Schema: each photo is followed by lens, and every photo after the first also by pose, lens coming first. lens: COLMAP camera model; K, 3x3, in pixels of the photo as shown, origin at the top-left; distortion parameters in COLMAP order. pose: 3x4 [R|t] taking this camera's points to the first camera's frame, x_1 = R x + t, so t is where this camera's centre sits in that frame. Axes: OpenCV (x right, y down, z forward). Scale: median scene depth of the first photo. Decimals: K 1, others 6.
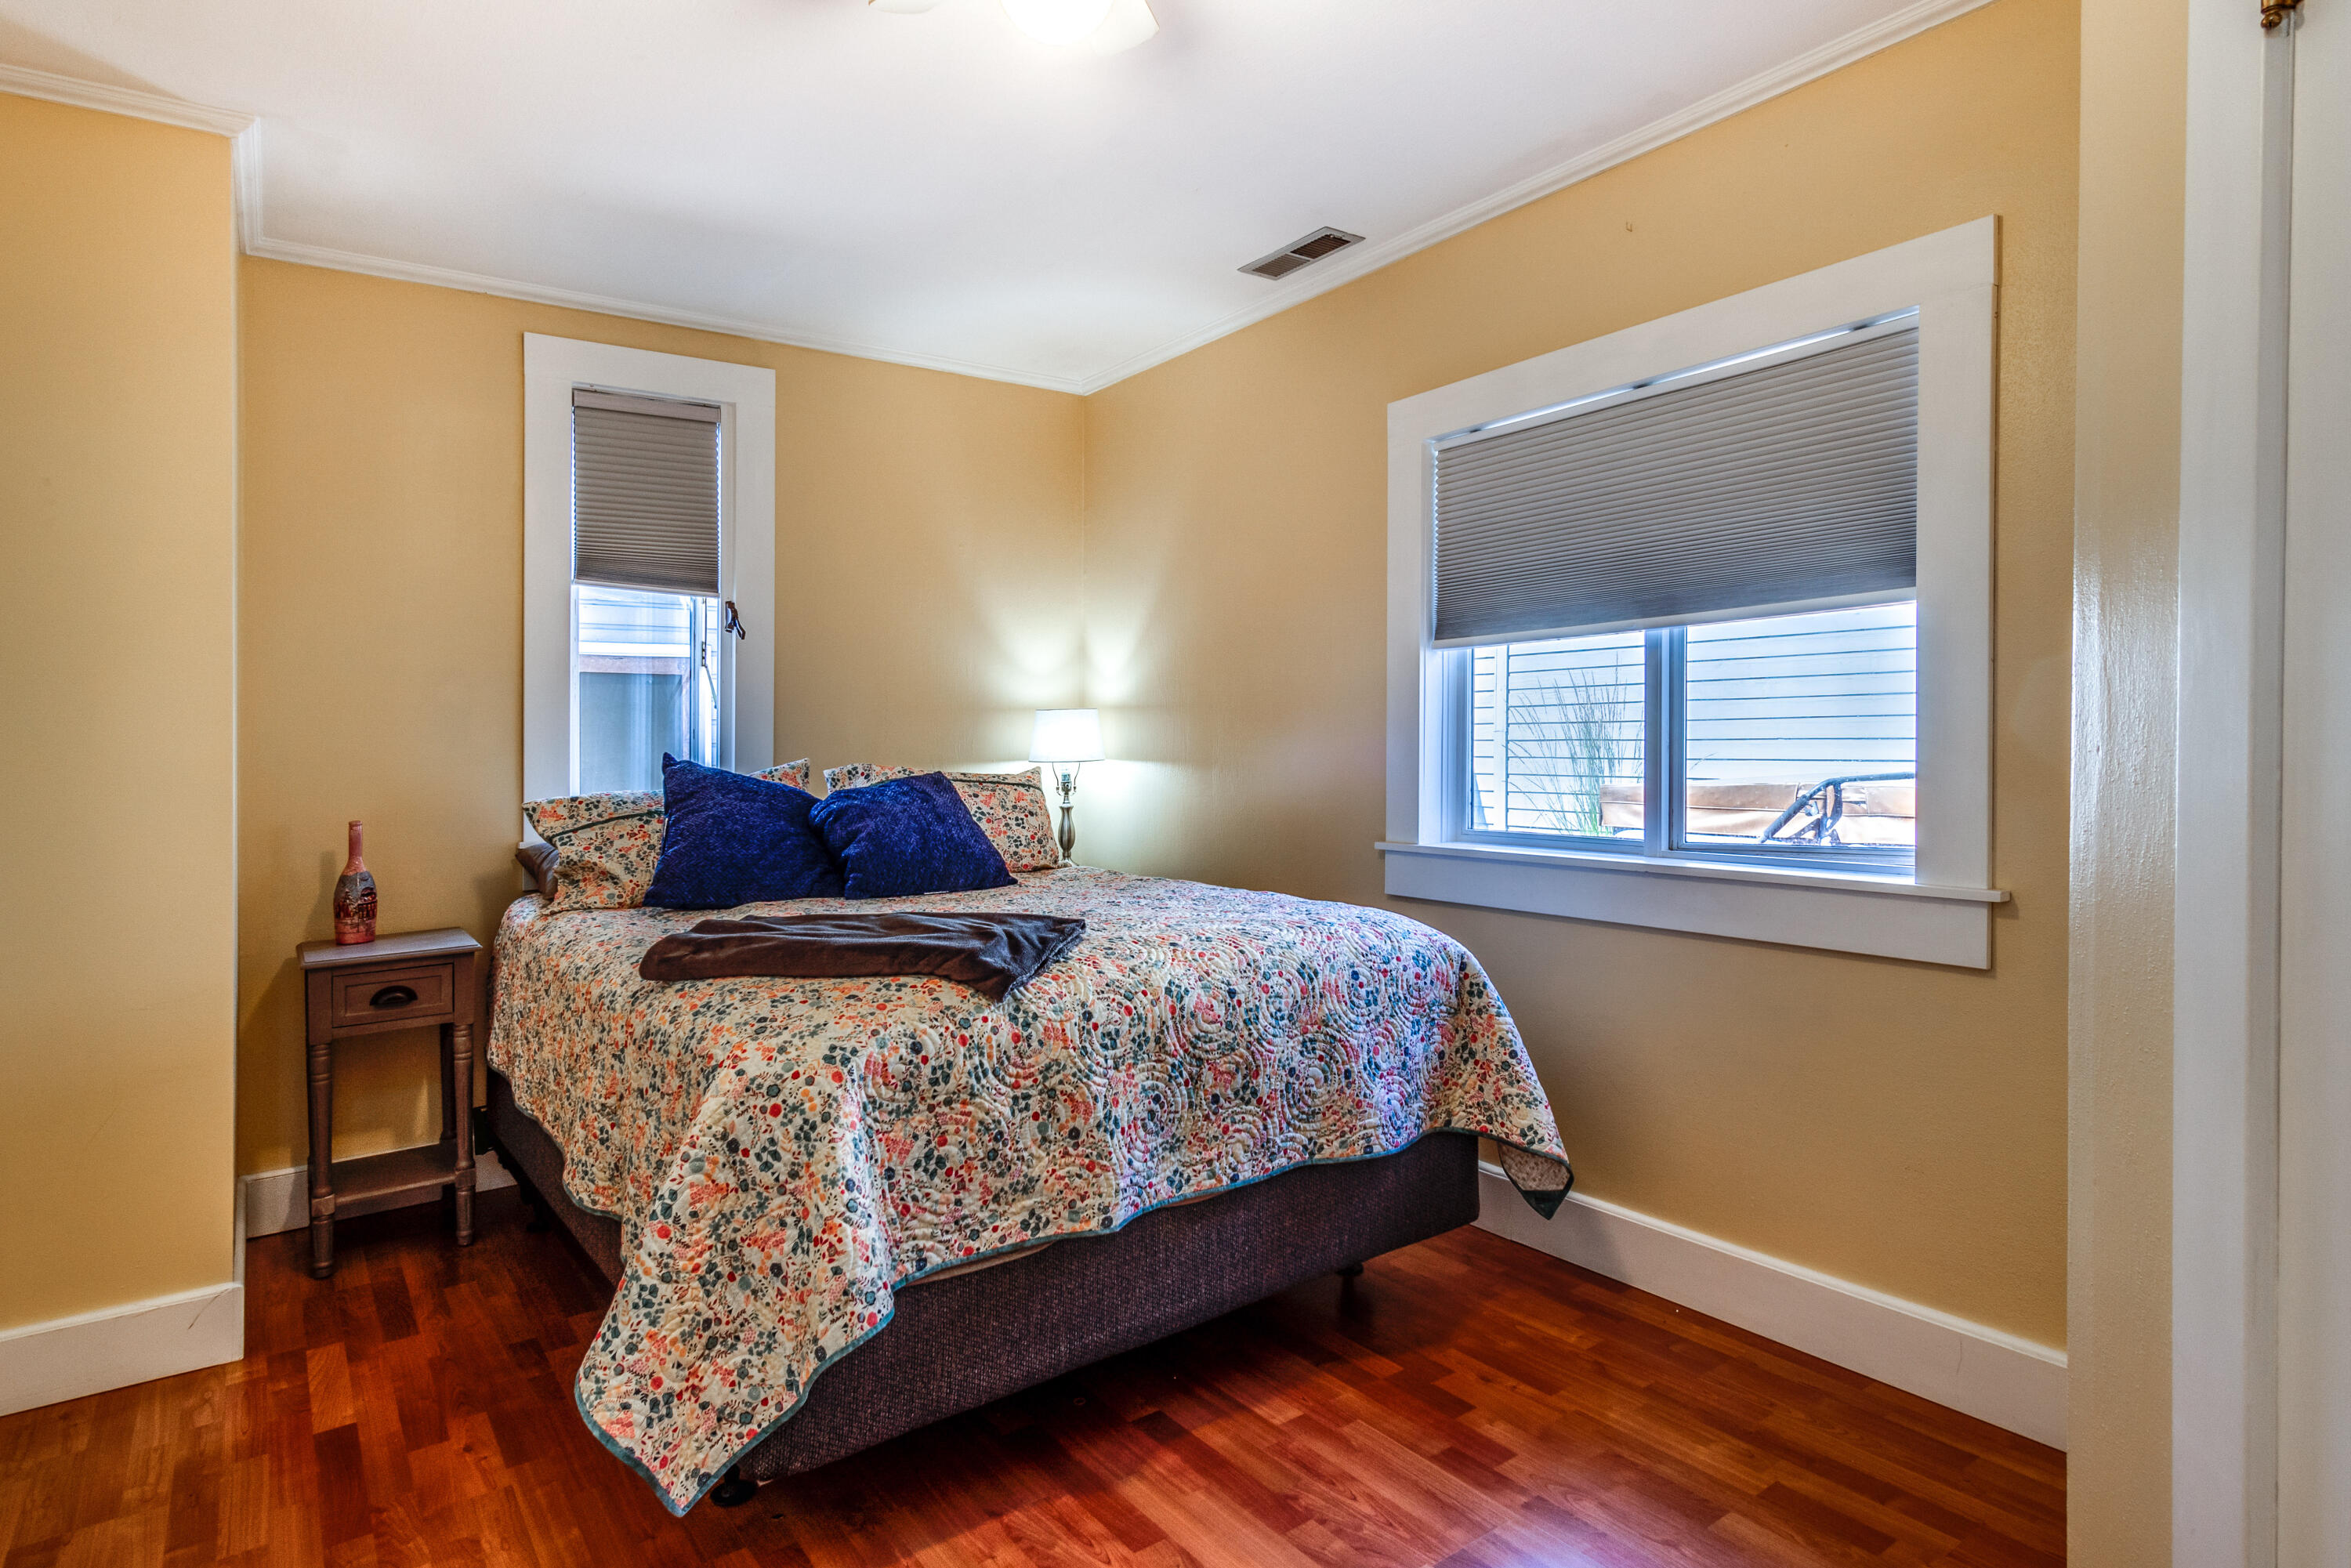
lens RADIAL K [[1295.0, 0, 1173.6], [0, 1295.0, 712.0], [0, 0, 1]] dist [0.002971, 0.001430]
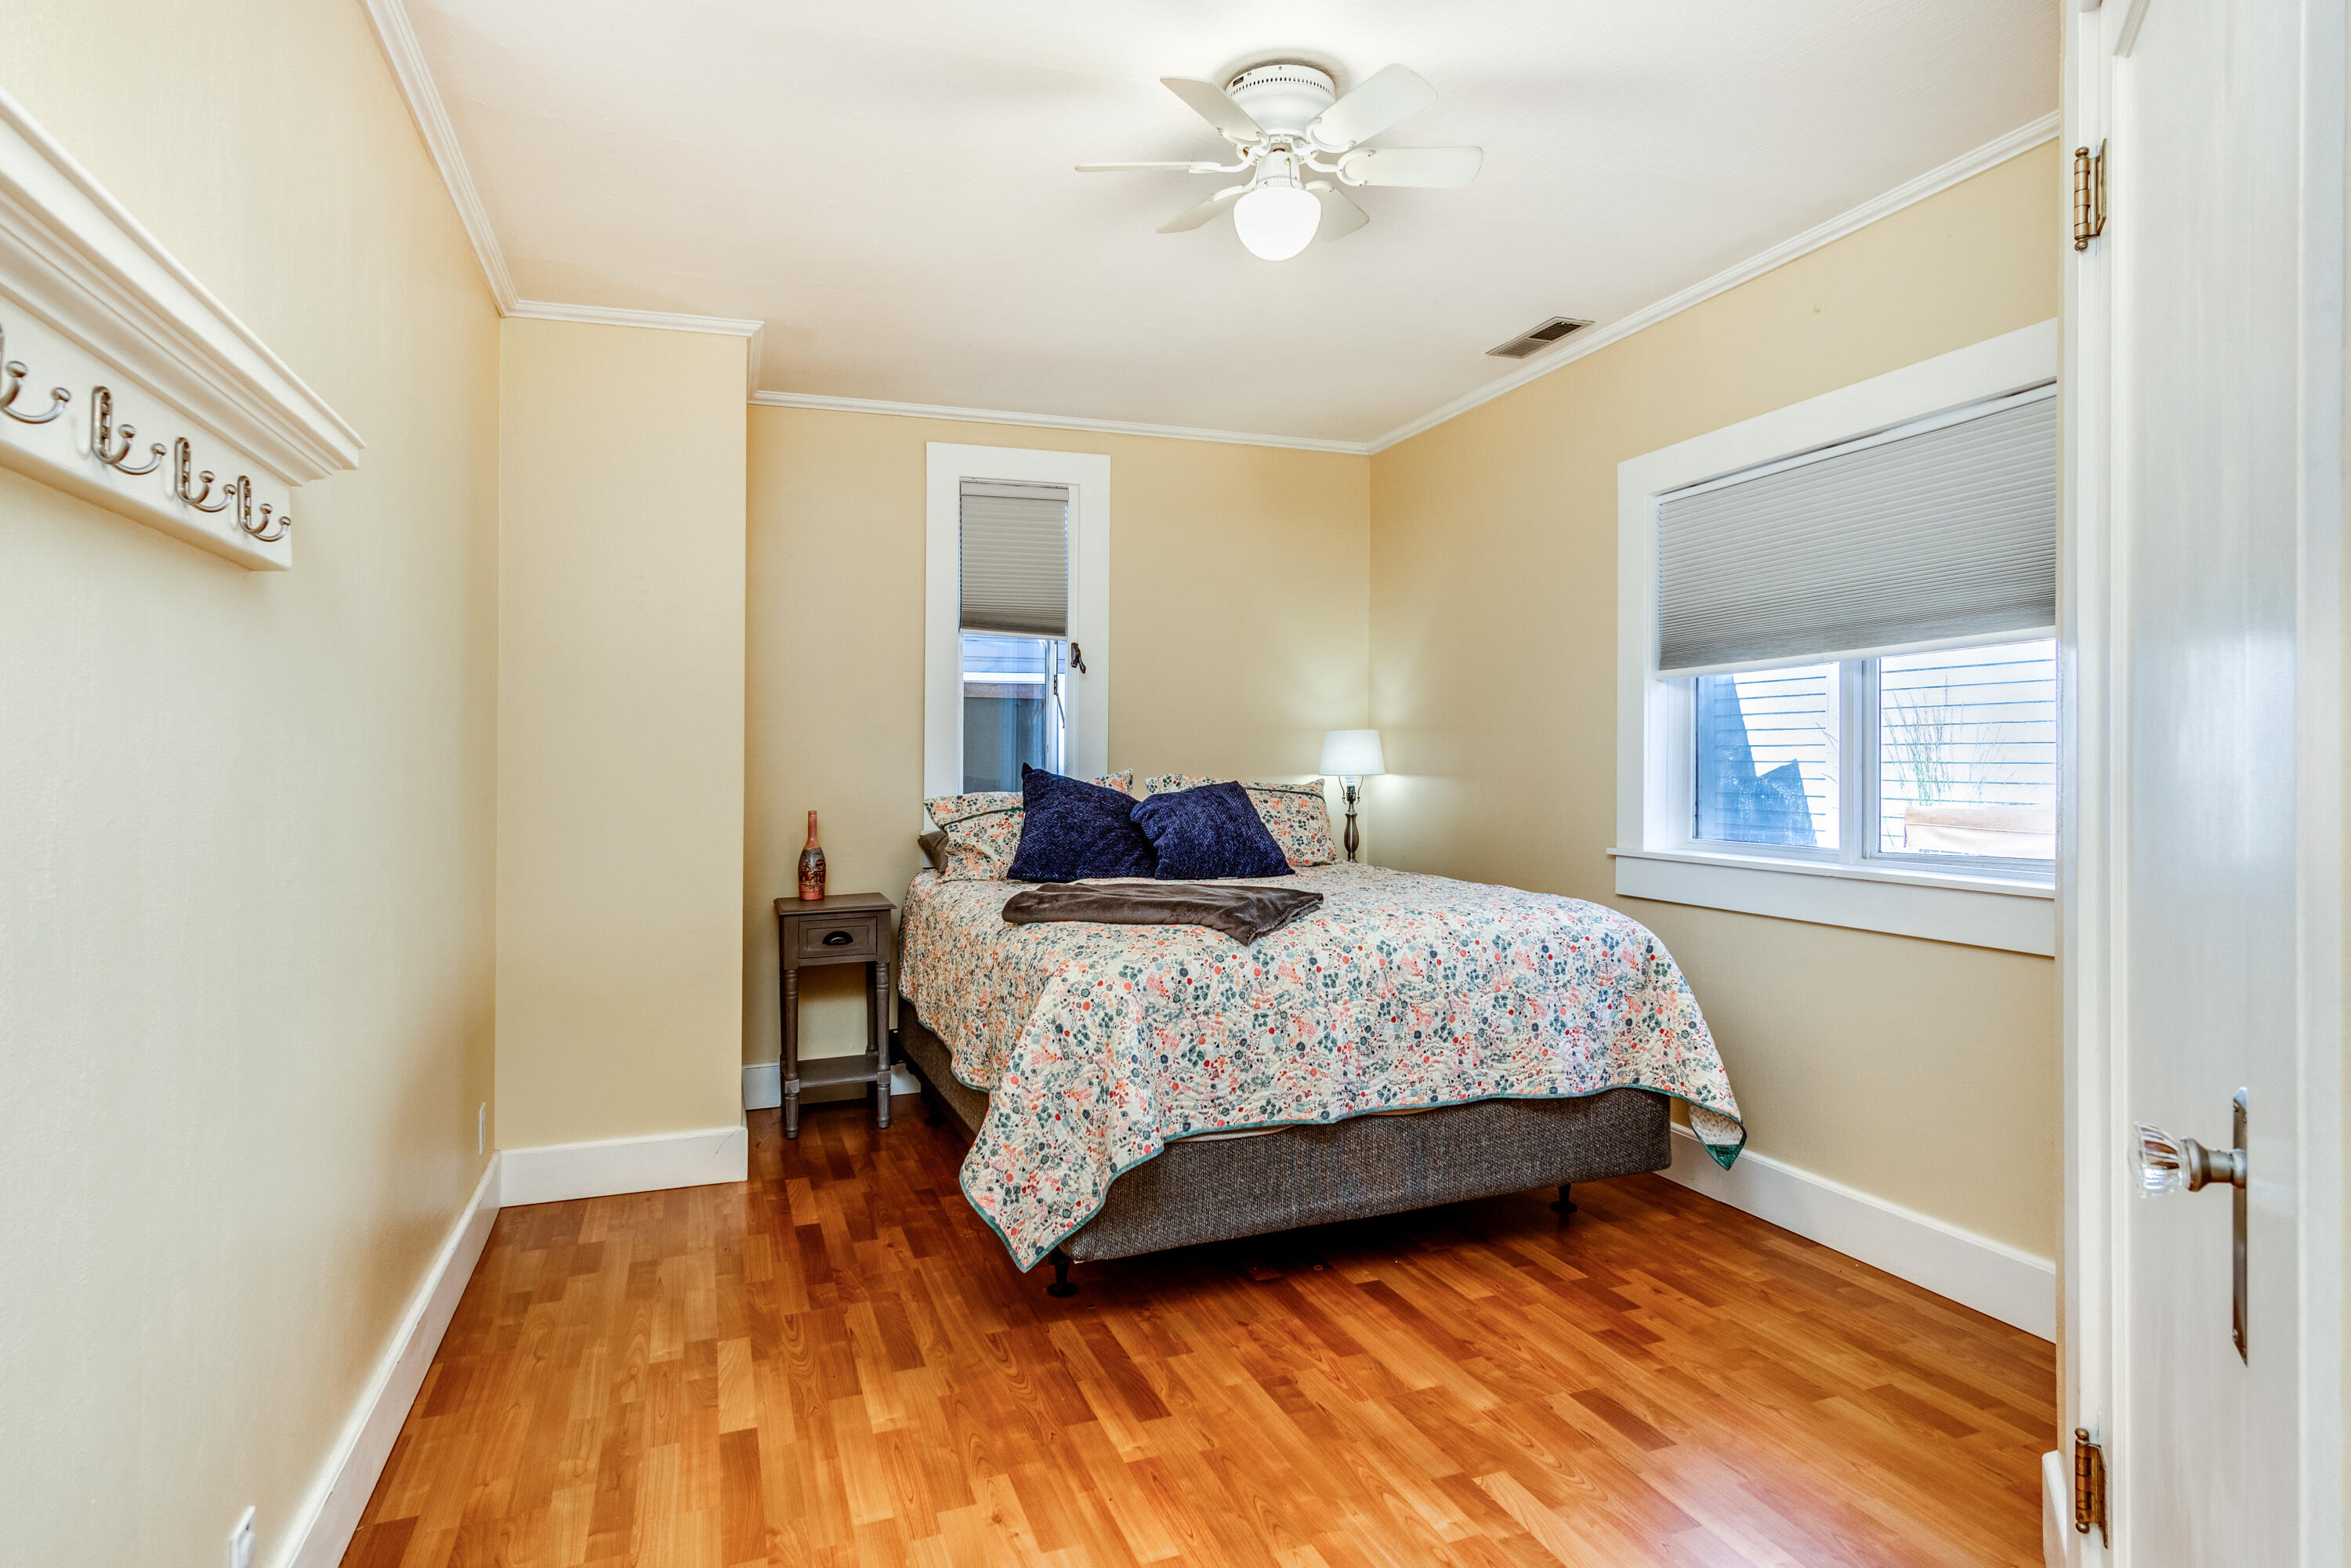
lens RADIAL K [[1295.0, 0, 1173.6], [0, 1295.0, 712.0], [0, 0, 1]] dist [0.002971, 0.001430]
pose [[0.964282, -0.000705, -0.264877, 0.134560], [-0.003037, 0.999901, -0.013715, -0.003173], [0.264860, 0.014030, 0.964185, -0.298261]]
